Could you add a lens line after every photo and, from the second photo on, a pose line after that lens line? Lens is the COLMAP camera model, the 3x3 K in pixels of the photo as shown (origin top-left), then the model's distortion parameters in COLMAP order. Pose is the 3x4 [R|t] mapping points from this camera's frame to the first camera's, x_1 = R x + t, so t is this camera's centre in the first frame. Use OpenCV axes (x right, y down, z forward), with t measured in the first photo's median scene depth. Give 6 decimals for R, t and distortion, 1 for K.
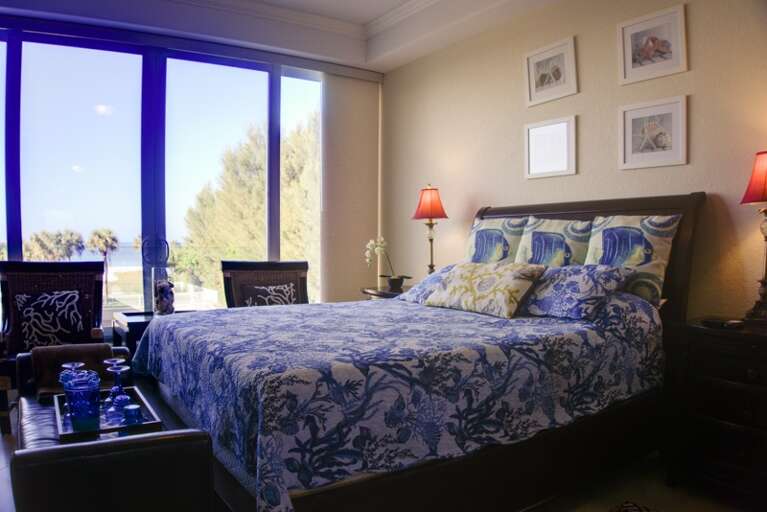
lens RADIAL K [[548.6, 0, 383.5], [0, 548.6, 256.0], [0, 0, 1]] dist [-0.175498, 0.000766]
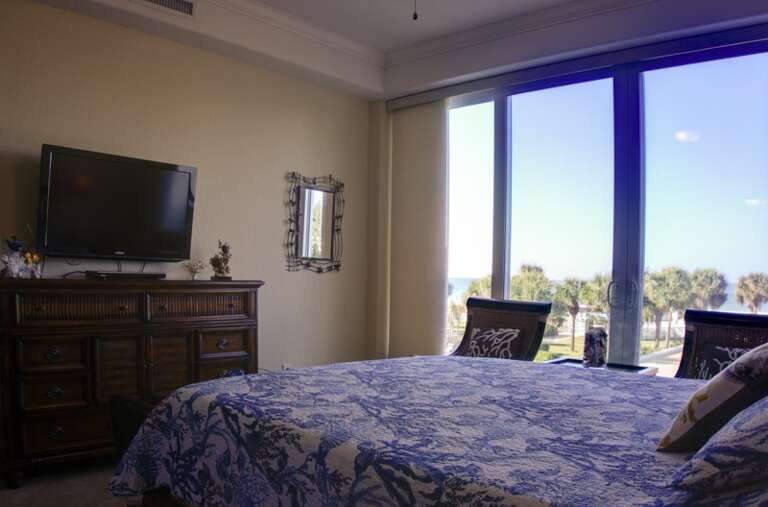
lens RADIAL K [[587.7, 0, 384.0], [0, 587.7, 253.5], [0, 0, 1]] dist [-0.158023, 0.002203]
pose [[0.214868, -0.038304, -0.975892, 0.871283], [-0.044588, 0.997804, -0.048981, -0.028012], [0.975625, 0.054037, 0.212688, 0.878276]]
